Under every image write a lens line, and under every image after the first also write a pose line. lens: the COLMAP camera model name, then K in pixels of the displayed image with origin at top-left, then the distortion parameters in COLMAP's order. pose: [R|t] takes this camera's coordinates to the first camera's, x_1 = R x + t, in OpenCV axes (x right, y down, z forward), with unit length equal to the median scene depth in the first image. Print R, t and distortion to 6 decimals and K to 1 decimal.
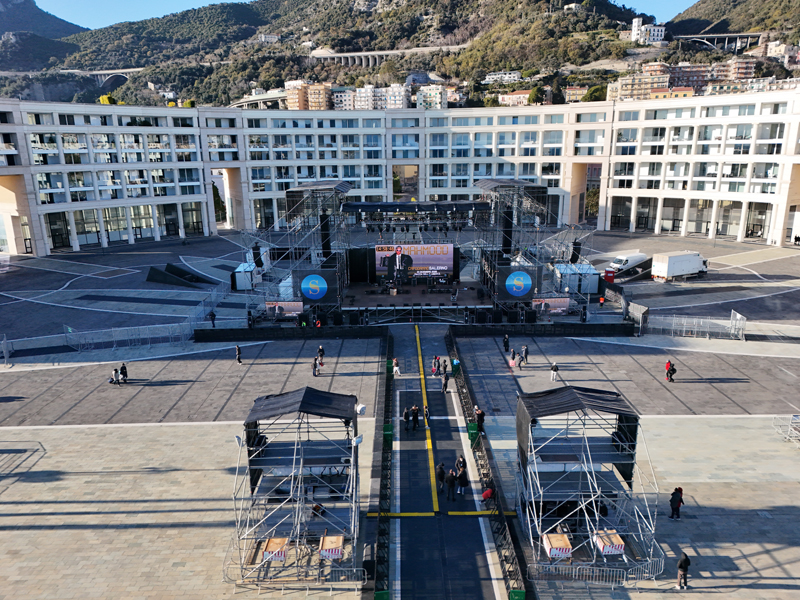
lens RADIAL K [[584.7, 0, 400.0], [0, 584.7, 300.0], [0, 0, 1]] dist [0.078421, -0.067709]
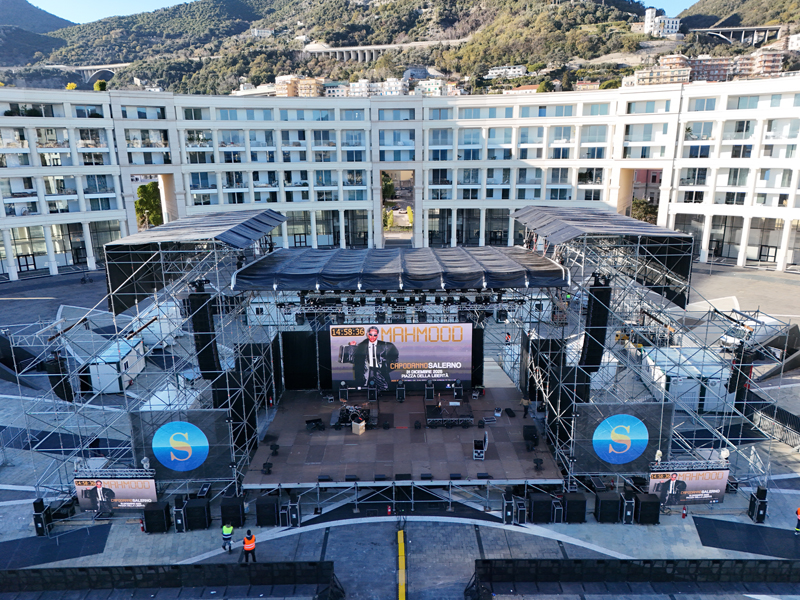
lens RADIAL K [[584.7, 0, 400.0], [0, 584.7, 300.0], [0, 0, 1]] dist [0.078421, -0.067709]
pose [[0.999996, 0.001476, 0.002307, 0.011507], [-0.001480, 0.999998, 0.001636, -0.061859], [-0.002305, -0.001639, 0.999996, 0.235123]]
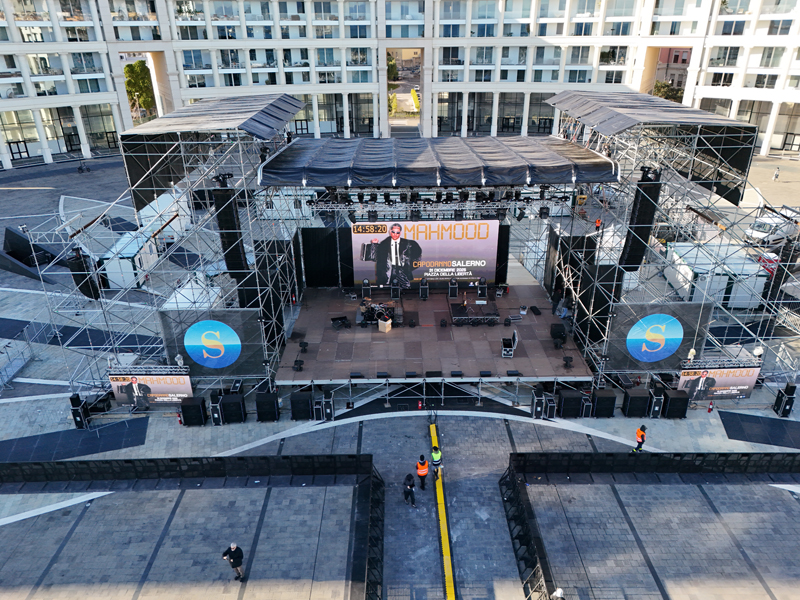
lens RADIAL K [[584.7, 0, 400.0], [0, 584.7, 300.0], [0, 0, 1]] dist [0.078421, -0.067709]
pose [[0.999969, 0.002136, 0.007540, -0.001108], [-0.003496, 0.982690, 0.185226, -0.063845], [-0.007014, -0.185247, 0.982667, 0.242894]]
